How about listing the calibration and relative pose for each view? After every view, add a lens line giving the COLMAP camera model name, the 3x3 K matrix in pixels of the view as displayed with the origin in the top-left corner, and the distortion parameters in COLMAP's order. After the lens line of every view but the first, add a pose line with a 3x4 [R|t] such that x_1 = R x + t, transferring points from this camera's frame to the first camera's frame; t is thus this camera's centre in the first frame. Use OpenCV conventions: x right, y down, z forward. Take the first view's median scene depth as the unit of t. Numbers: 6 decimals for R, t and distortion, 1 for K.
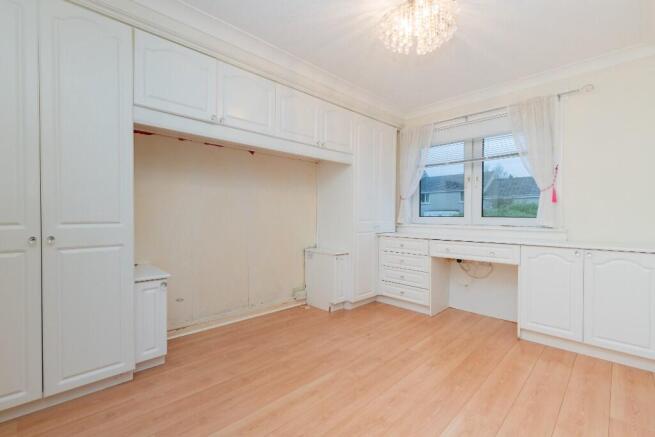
lens RADIAL K [[294.5, 0, 329.8], [0, 294.5, 219.8], [0, 0, 1]] dist [0.001474, -0.000304]
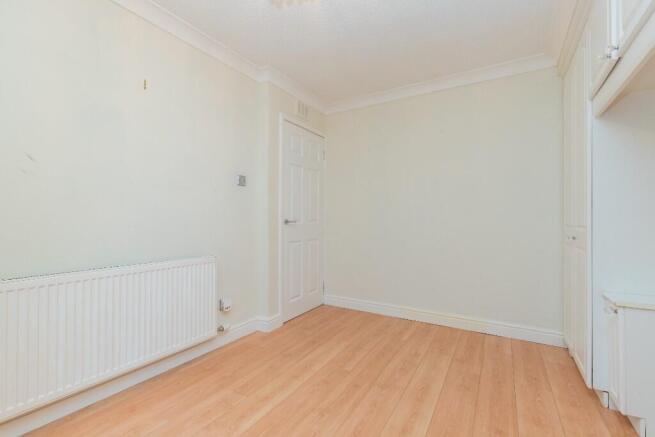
lens RADIAL K [[294.5, 0, 329.8], [0, 294.5, 219.8], [0, 0, 1]] dist [0.001474, -0.000304]
pose [[-0.967450, -0.006517, -0.252980, 0.211321], [-0.009258, 0.999911, 0.009648, -0.008454], [0.252894, 0.011676, -0.967424, 1.013025]]
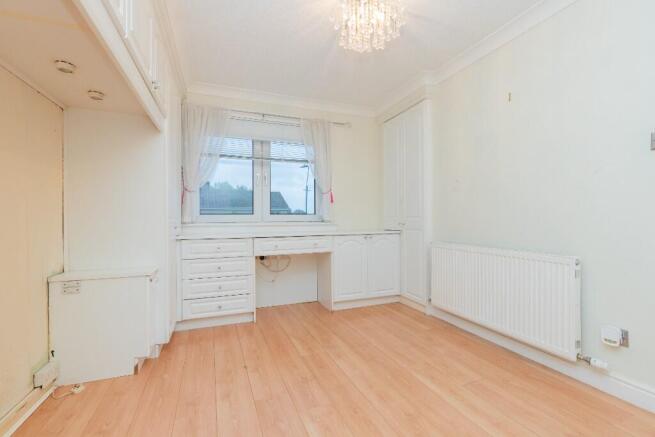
lens RADIAL K [[294.5, 0, 329.8], [0, 294.5, 219.8], [0, 0, 1]] dist [0.001474, -0.000304]
pose [[0.385673, -0.015357, 0.922508, -0.414508], [0.018177, 0.999794, 0.009044, 0.005626], [-0.922456, 0.013280, 0.385873, 0.433191]]
